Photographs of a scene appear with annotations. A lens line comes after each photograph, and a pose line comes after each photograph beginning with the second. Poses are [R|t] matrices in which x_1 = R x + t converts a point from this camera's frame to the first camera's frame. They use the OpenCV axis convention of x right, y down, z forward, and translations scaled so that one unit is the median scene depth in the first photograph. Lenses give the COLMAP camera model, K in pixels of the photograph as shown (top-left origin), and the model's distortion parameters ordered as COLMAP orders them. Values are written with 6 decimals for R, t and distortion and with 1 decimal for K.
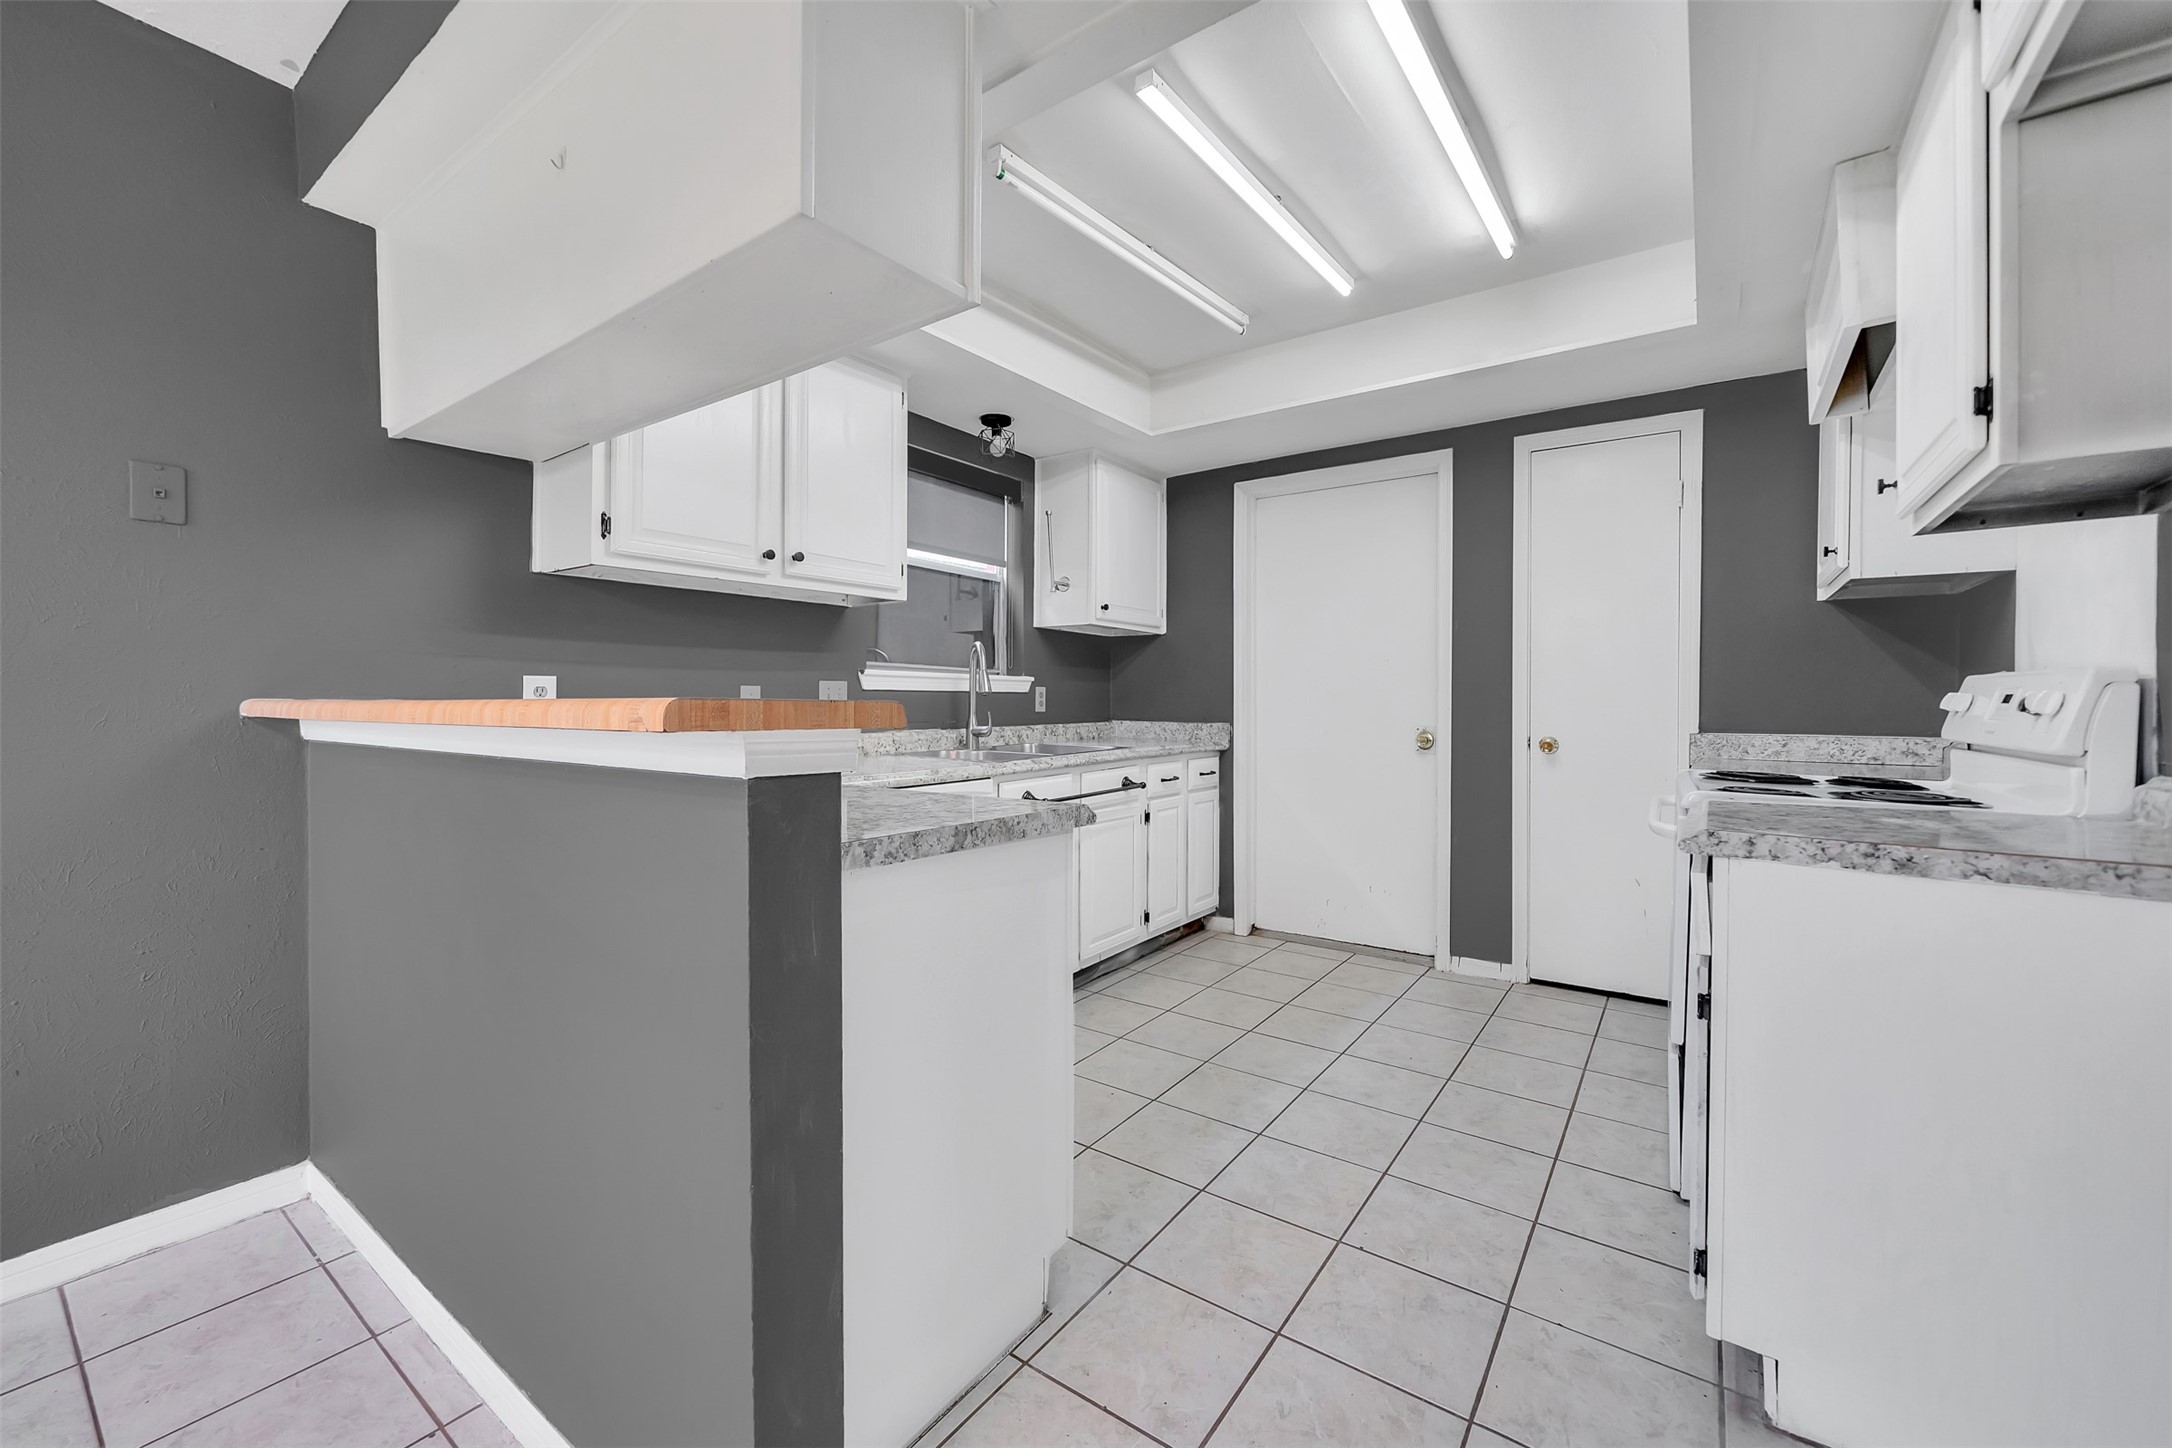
lens RADIAL K [[889.5, 0, 1098.8], [0, 889.5, 714.4], [0, 0, 1]] dist [-0.002868, -0.000550]
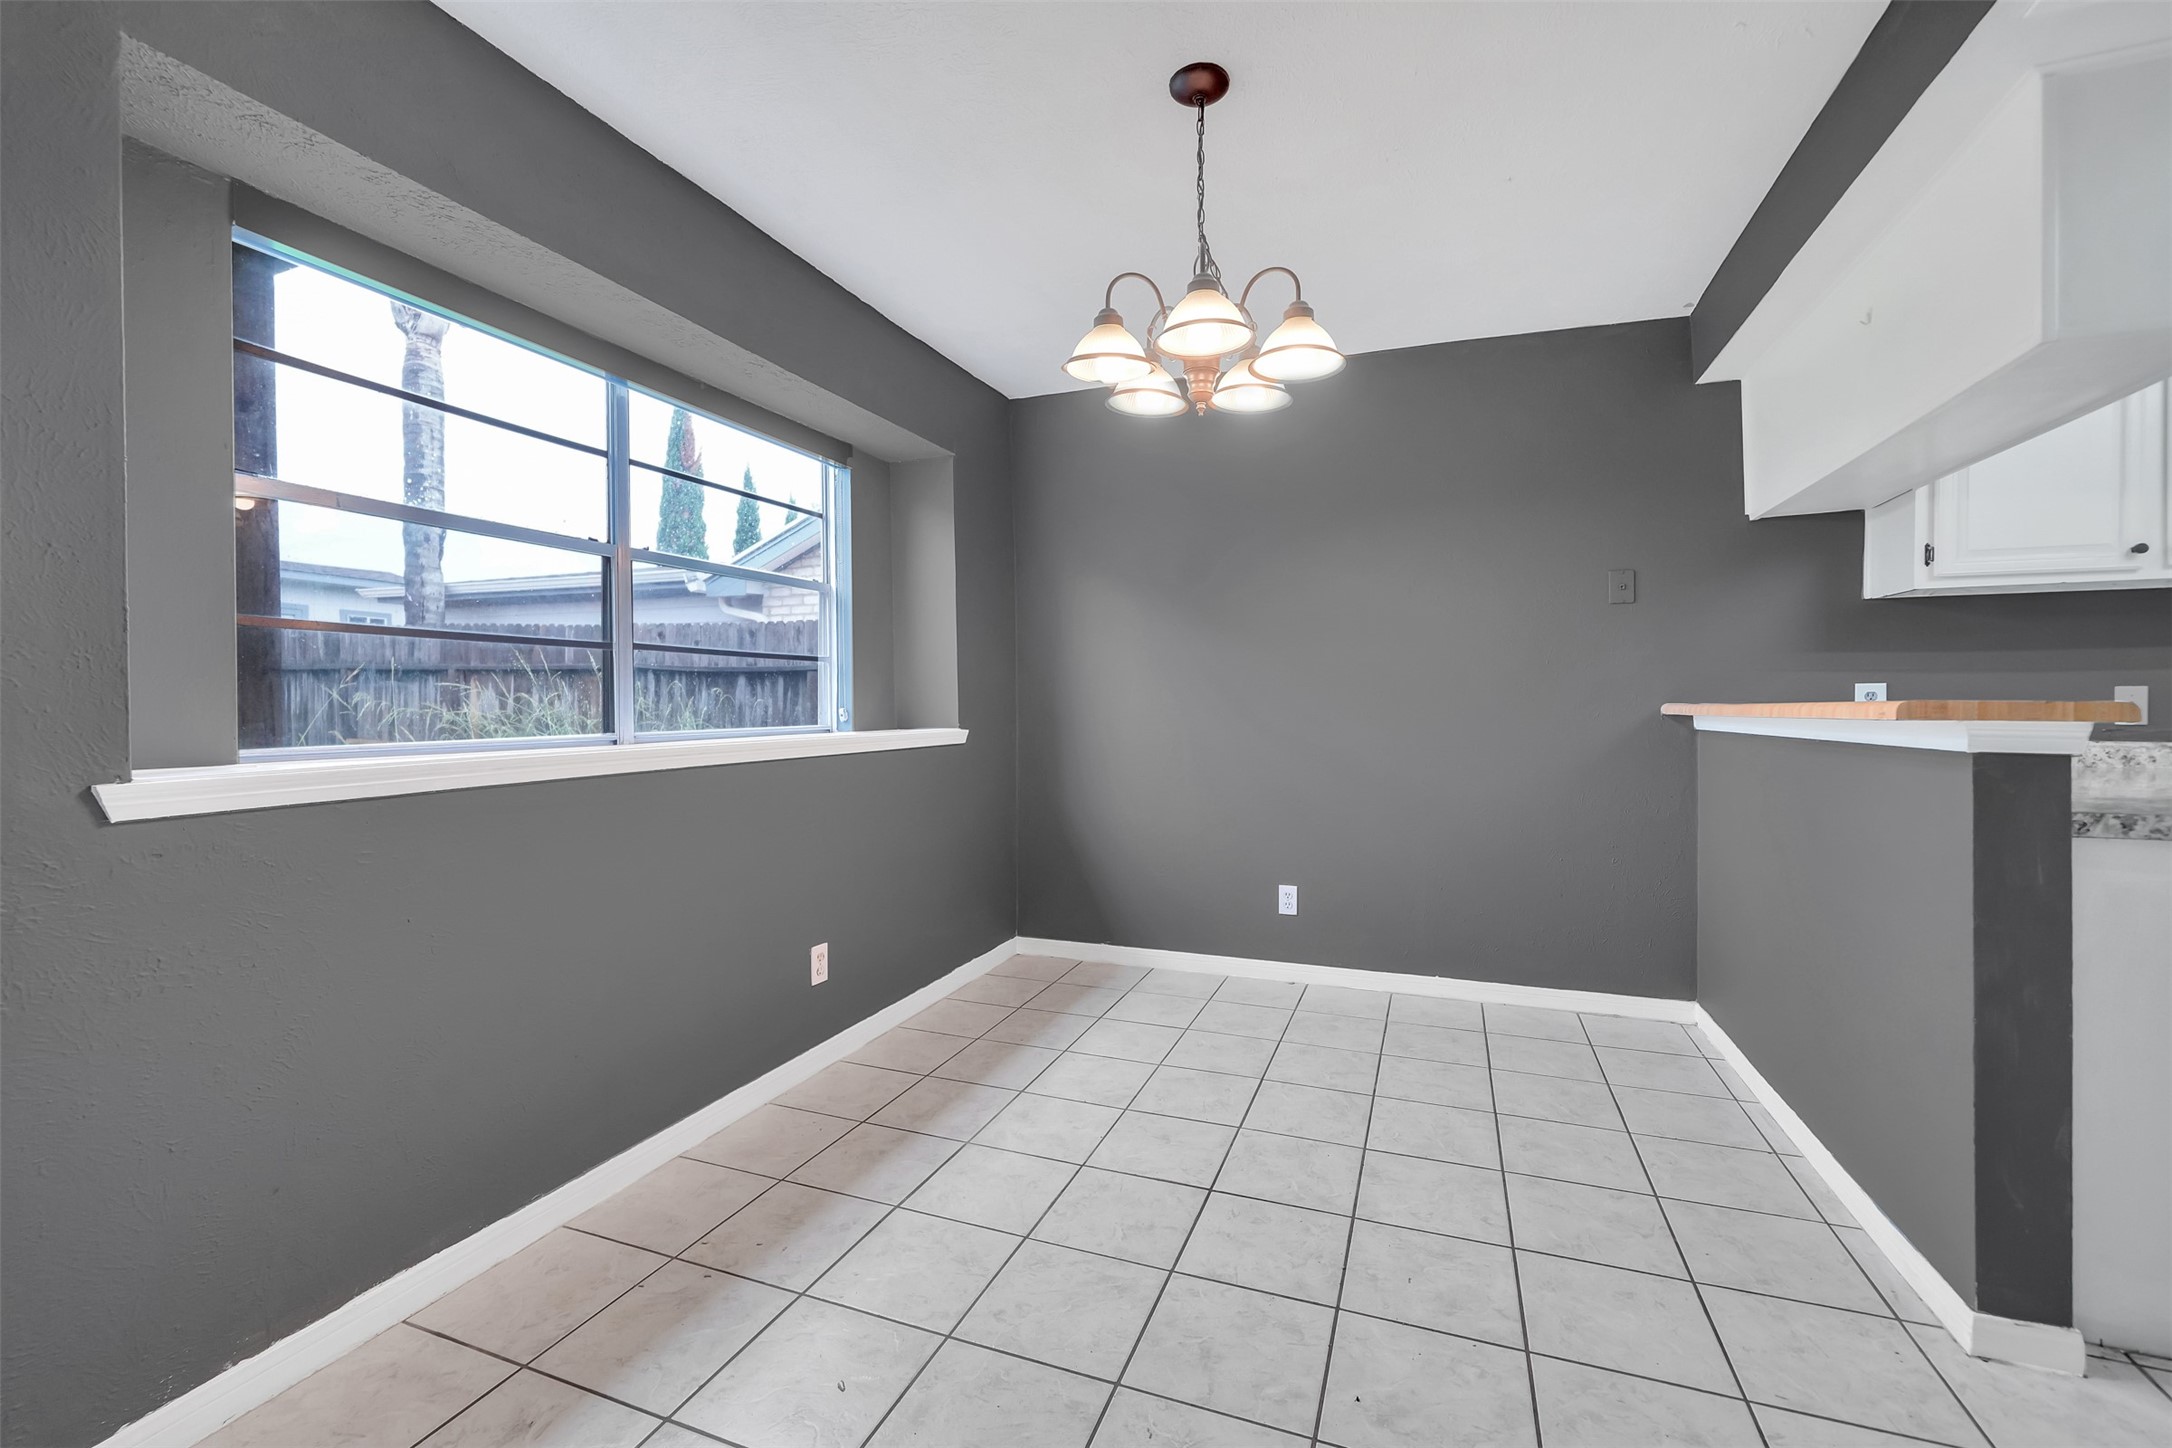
lens RADIAL K [[889.5, 0, 1077.2], [0, 889.5, 705.5], [0, 0, 1]] dist [-0.002868, -0.000550]
pose [[0.241447, -0.004234, -0.970405, 0.226019], [-0.009509, 0.999932, -0.006728, 0.005005], [0.970367, 0.010852, 0.241391, -0.274767]]
